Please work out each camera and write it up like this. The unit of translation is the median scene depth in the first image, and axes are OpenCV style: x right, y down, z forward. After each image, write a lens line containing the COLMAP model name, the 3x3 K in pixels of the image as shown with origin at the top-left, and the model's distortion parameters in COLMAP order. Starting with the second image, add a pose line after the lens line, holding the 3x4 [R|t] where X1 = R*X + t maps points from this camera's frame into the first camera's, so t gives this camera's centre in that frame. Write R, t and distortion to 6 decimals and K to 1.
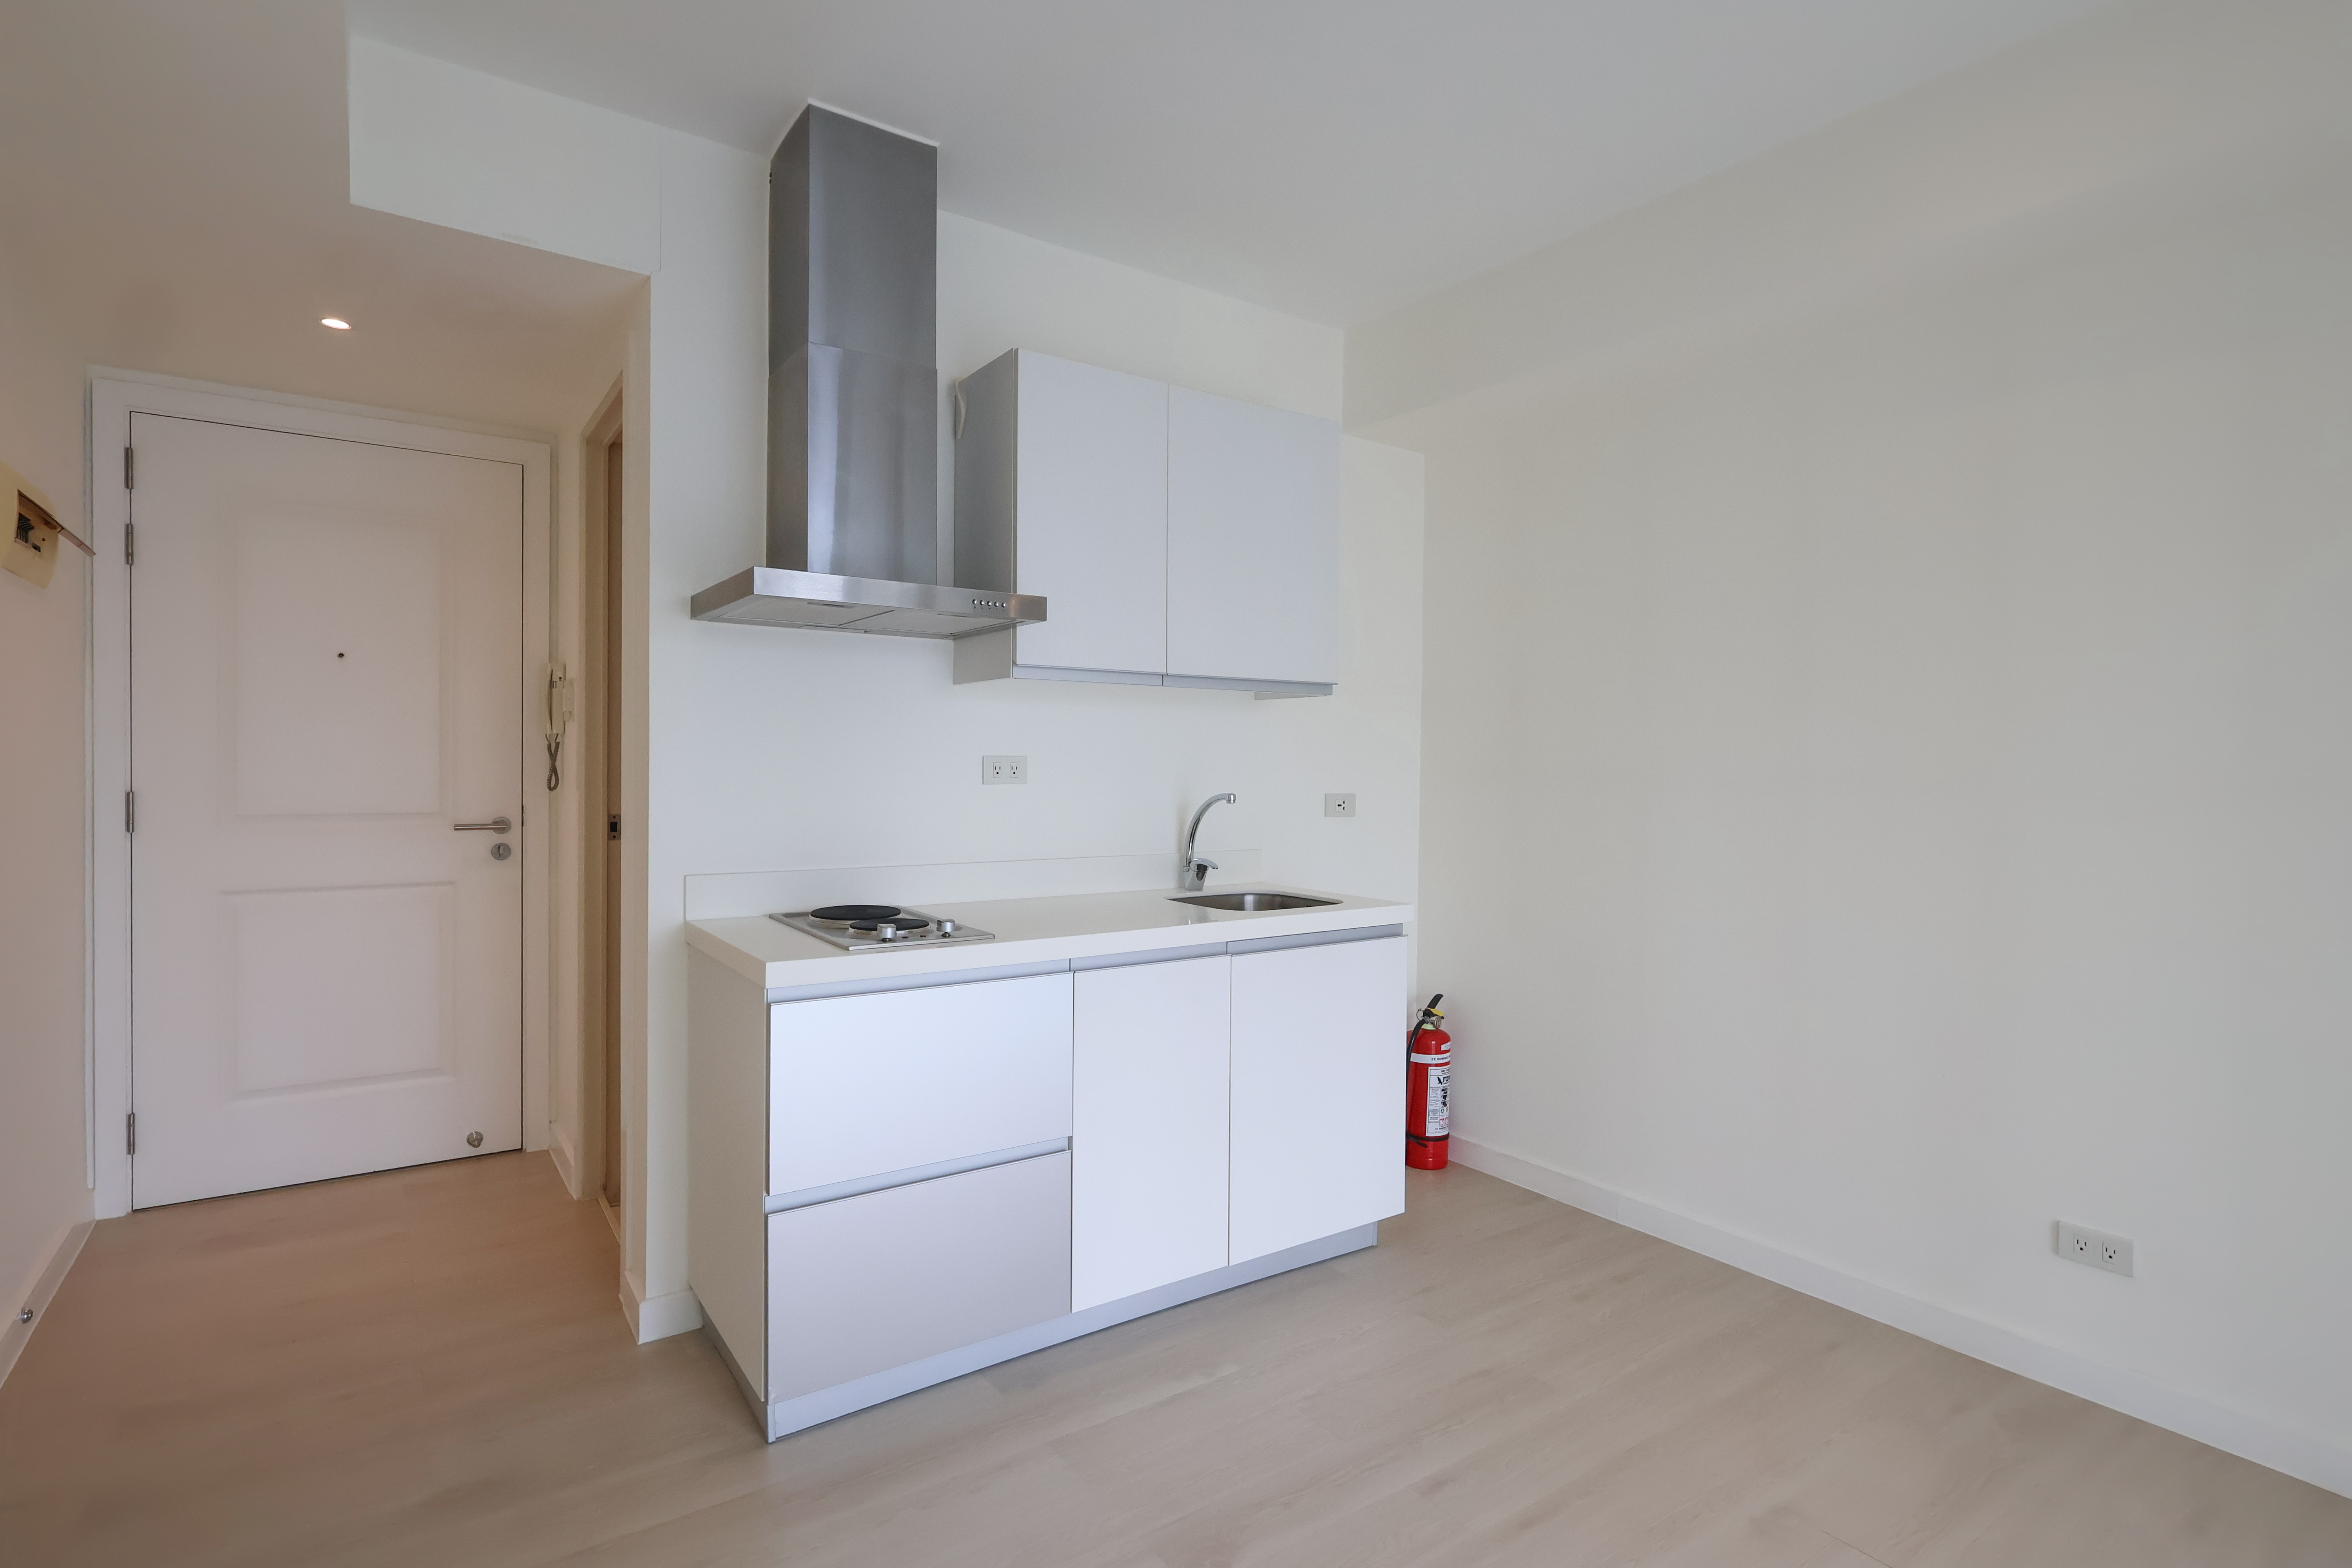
lens RADIAL K [[1158.6, 0, 1165.2], [0, 1158.6, 779.7], [0, 0, 1]] dist [-0.001063, 0.001441]
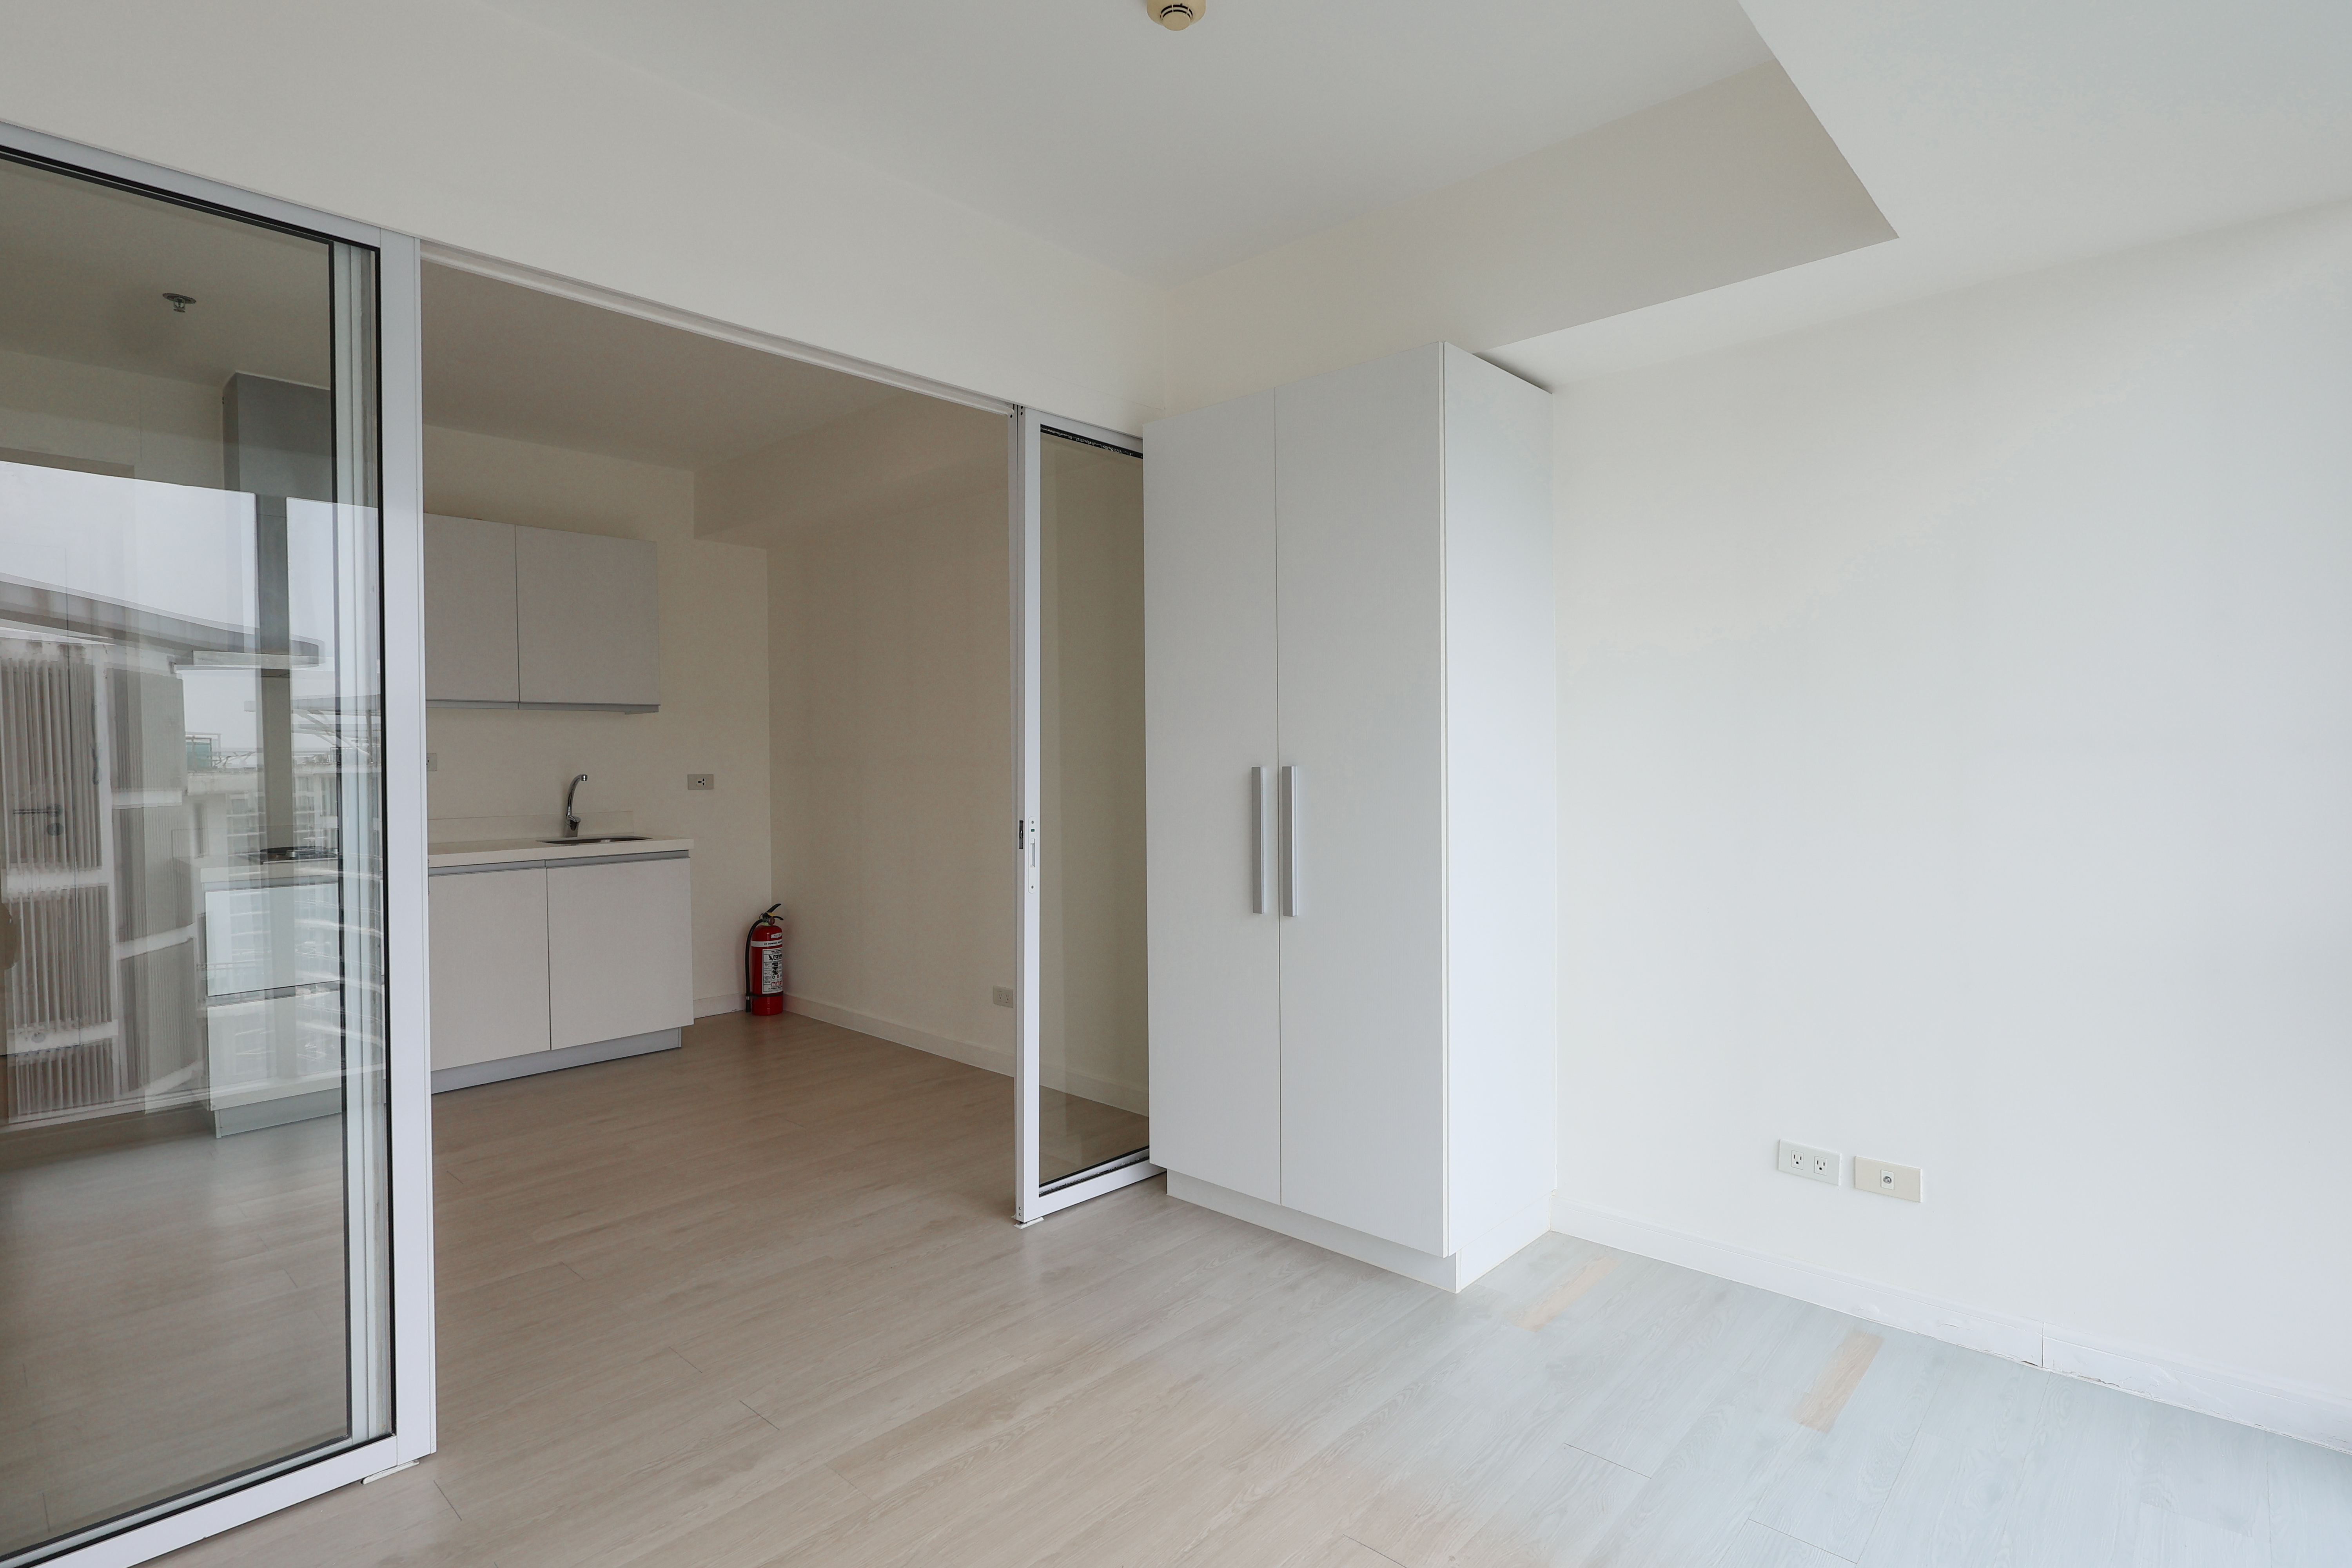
lens RADIAL K [[1158.6, 0, 1166.6], [0, 1158.6, 777.5], [0, 0, 1]] dist [-0.001063, 0.001441]
pose [[0.977387, -0.022569, 0.210253, 0.435337], [0.020028, 0.999698, 0.014208, 0.006458], [-0.210510, -0.009676, 0.977544, -0.631608]]
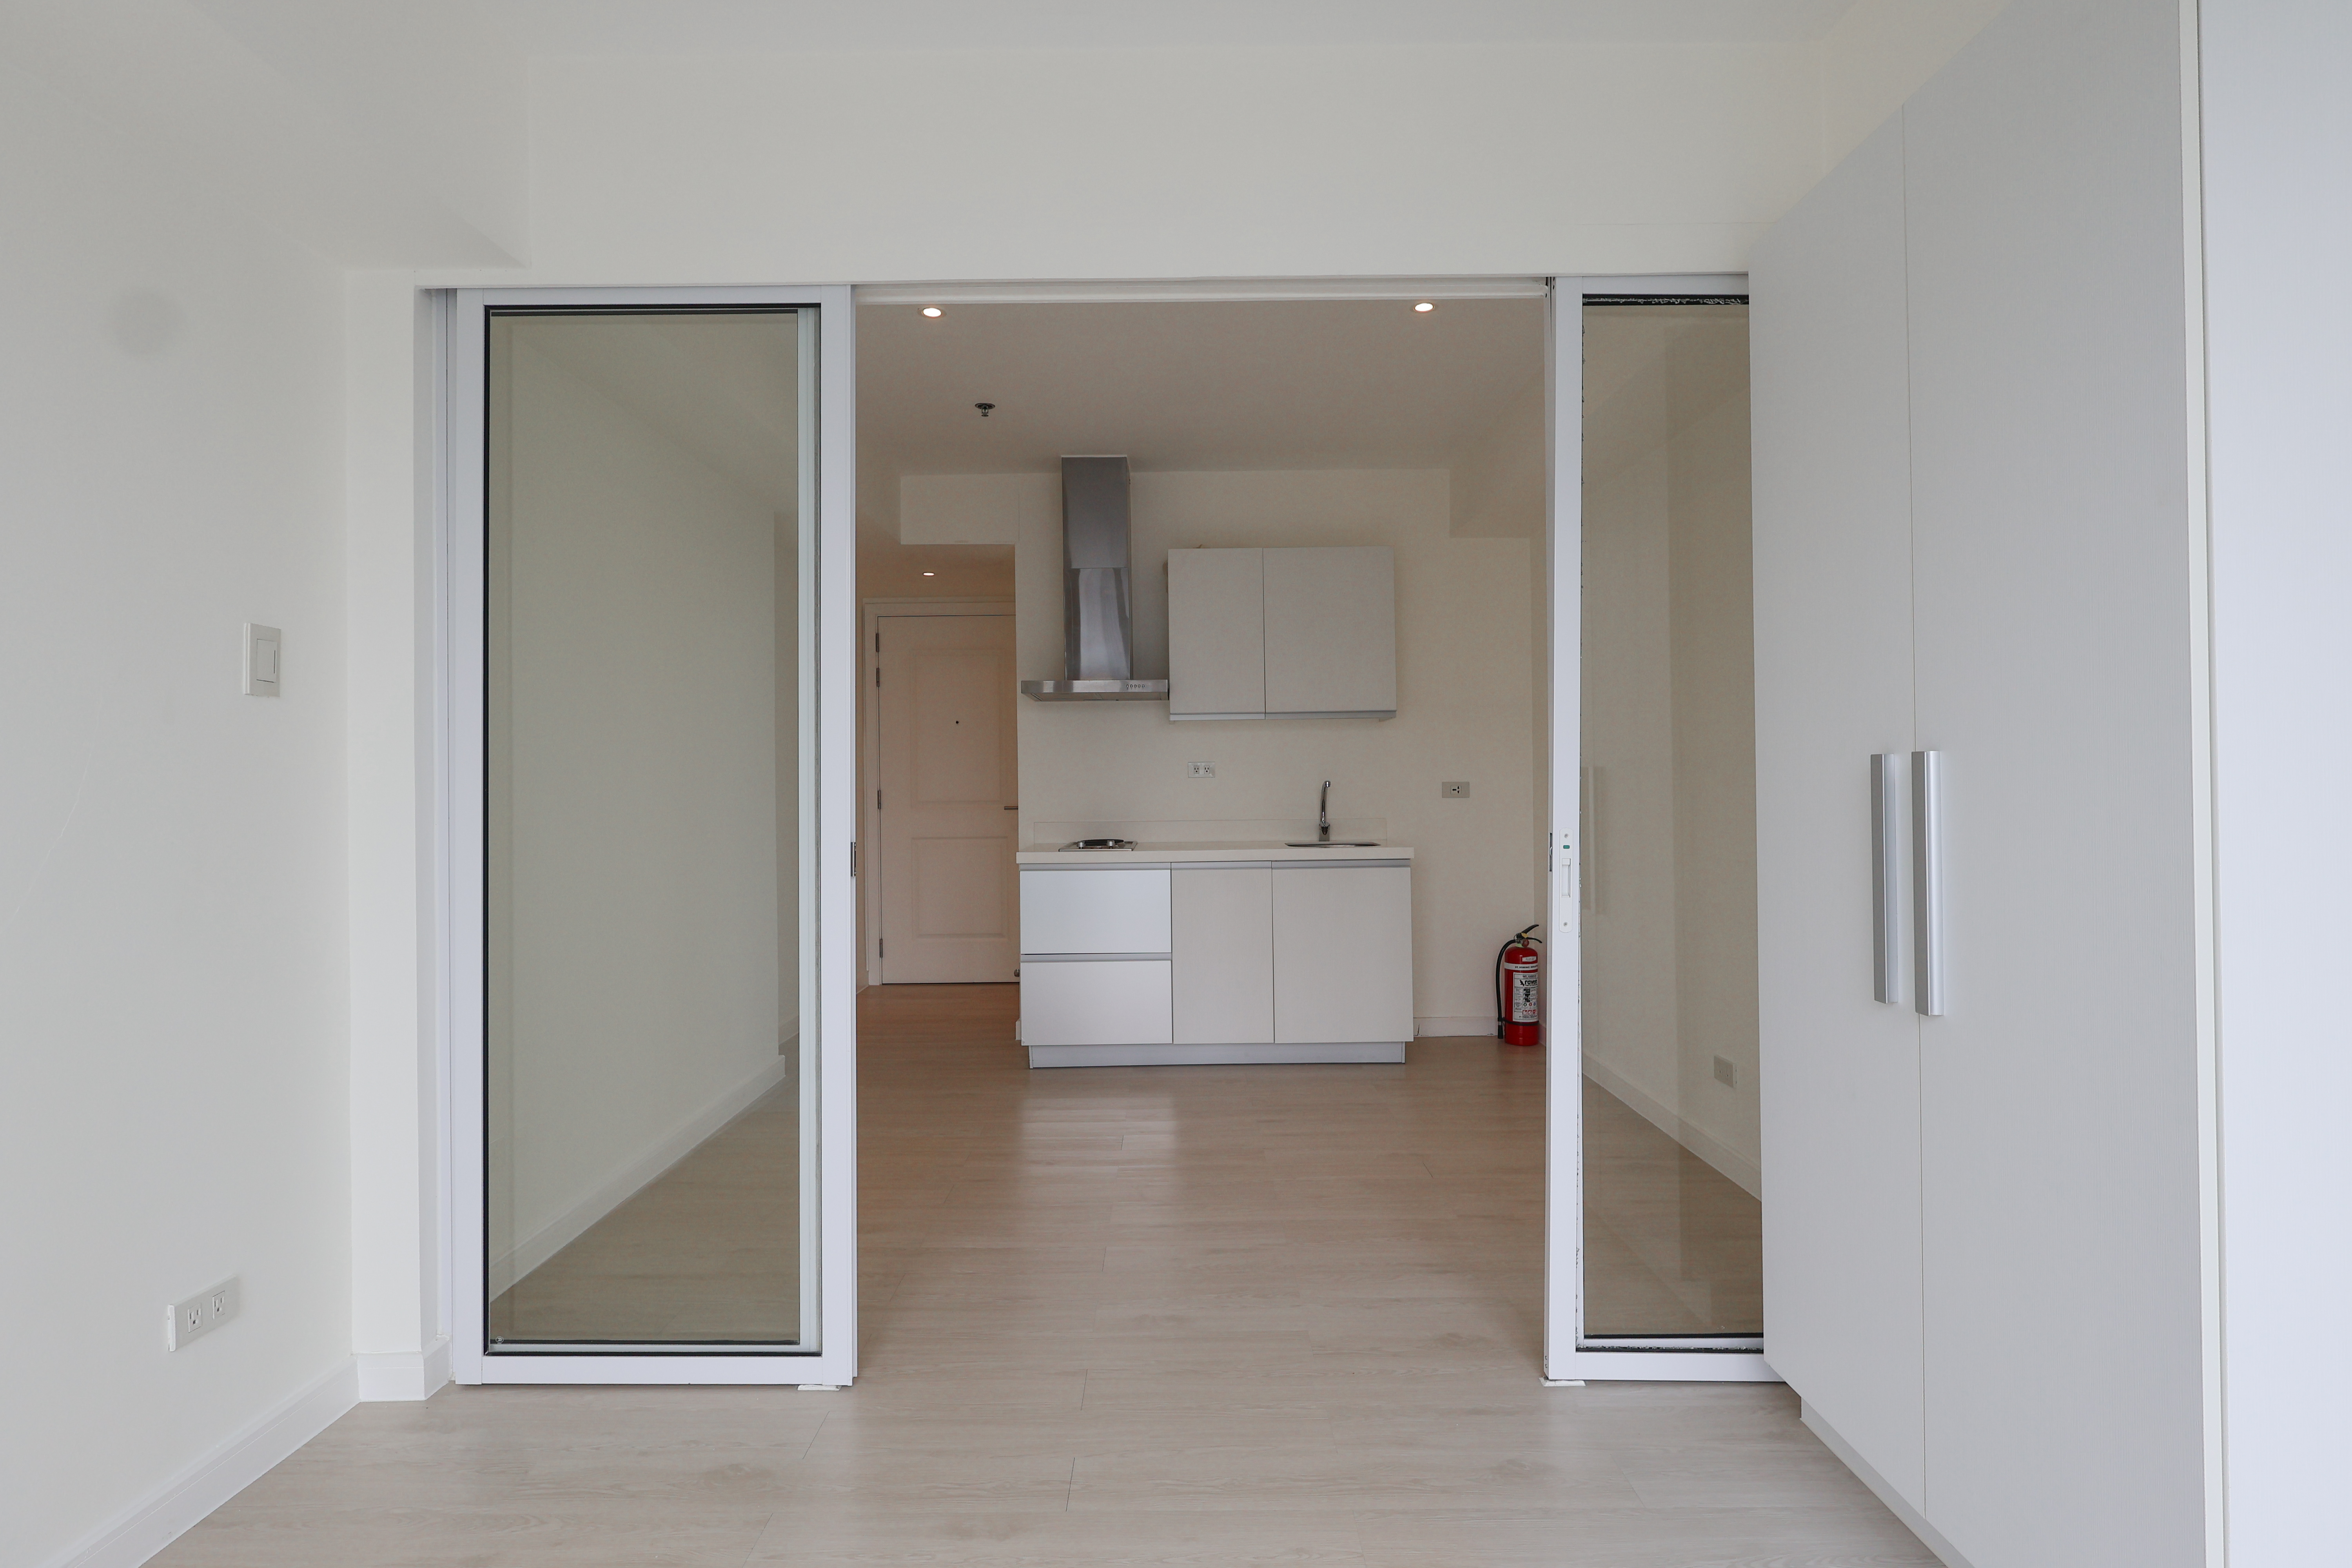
lens RADIAL K [[1158.6, 0, 1172.7], [0, 1158.6, 774.7], [0, 0, 1]] dist [-0.001063, 0.001441]
pose [[0.820148, -0.022463, -0.571710, 0.704008], [0.014364, 0.999722, -0.018674, 0.025306], [0.571970, 0.007103, 0.820243, -0.412729]]
